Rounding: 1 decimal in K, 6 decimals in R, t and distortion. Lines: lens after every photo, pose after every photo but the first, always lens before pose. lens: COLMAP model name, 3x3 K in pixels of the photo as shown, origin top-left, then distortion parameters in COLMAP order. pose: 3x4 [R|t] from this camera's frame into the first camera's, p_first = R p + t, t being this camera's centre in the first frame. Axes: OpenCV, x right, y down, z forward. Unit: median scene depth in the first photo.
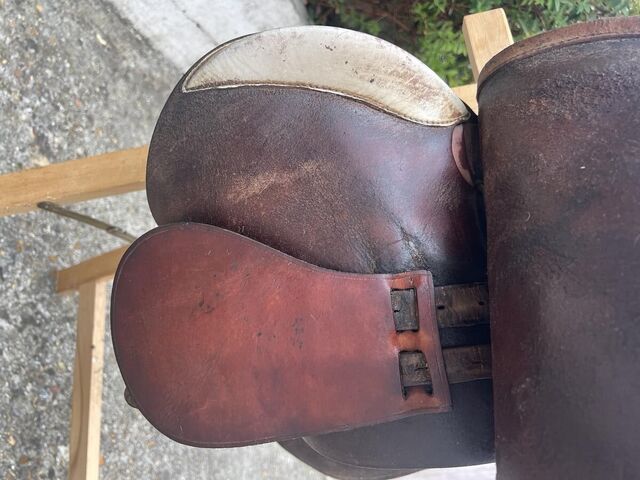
lens RADIAL K [[483.8, 0, 320.0], [0, 483.8, 240.0], [0, 0, 1]] dist [0.002032, -0.007873]
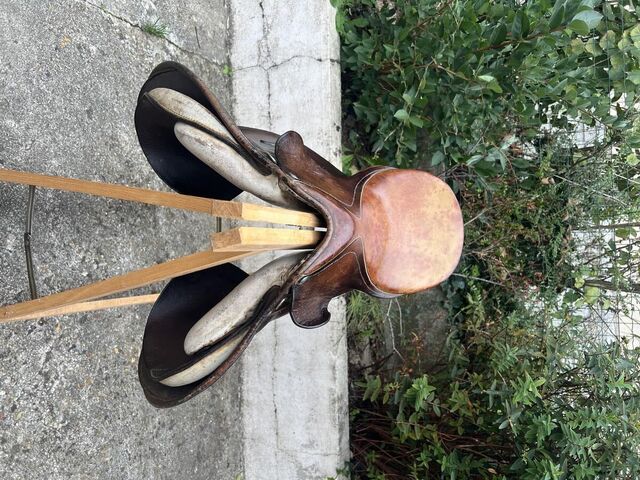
lens RADIAL K [[479.9, 0, 314.9], [0, 479.9, 232.5], [0, 0, 1]] dist [-0.000343, -0.010878]
pose [[0.803318, 0.303444, -0.512447, 0.564378], [-0.586390, 0.252671, -0.769613, 0.613429], [-0.104054, 0.918738, 0.380911, -0.011835]]
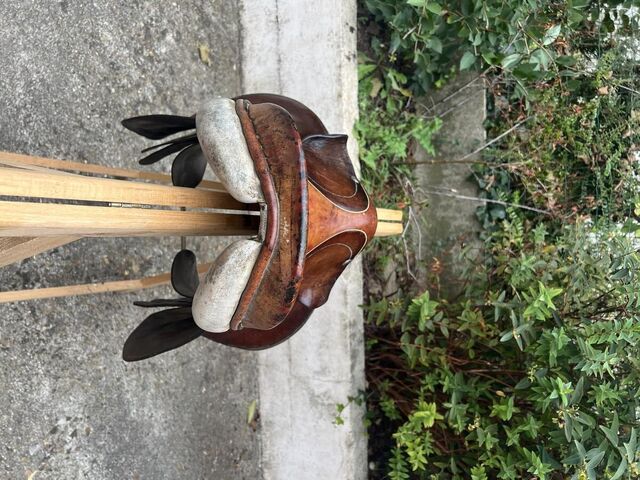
lens RADIAL K [[483.8, 0, 320.0], [0, 483.8, 240.0], [0, 0, 1]] dist [0.002032, -0.007873]
pose [[0.735293, 0.353411, -0.578312, 0.713245], [-0.676097, 0.322942, -0.662270, 0.433431], [-0.047292, 0.877957, 0.476398, 0.175118]]
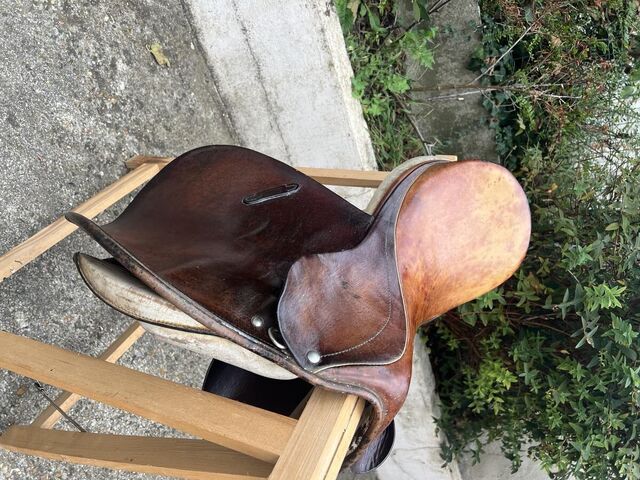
lens RADIAL K [[483.1, 0, 313.5], [0, 483.1, 241.3], [0, 0, 1]] dist [-0.001387, -0.005899]
pose [[0.858419, 0.318147, -0.402366, 0.308058], [-0.489443, 0.742756, -0.456901, 0.187483], [0.153498, 0.589148, 0.793311, -0.333675]]
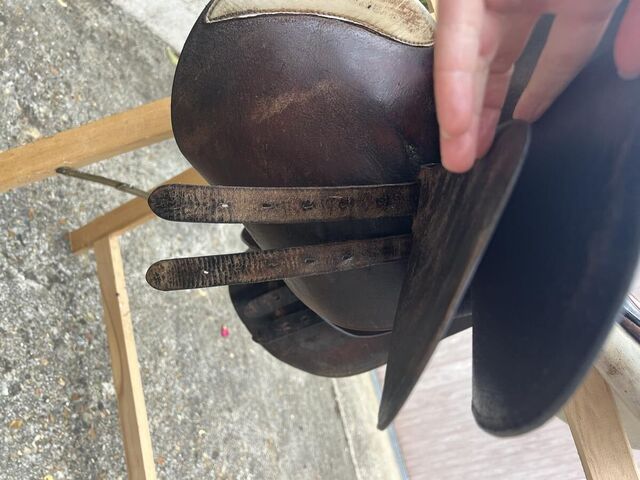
lens RADIAL K [[479.8, 0, 320.4], [0, 479.8, 244.0], [0, 0, 1]] dist [0.057297, -0.071396]
pose [[0.991500, -0.126734, 0.029437, -0.019304], [0.121843, 0.983791, 0.131569, 0.013840], [-0.045634, -0.126864, 0.990870, -0.103650]]
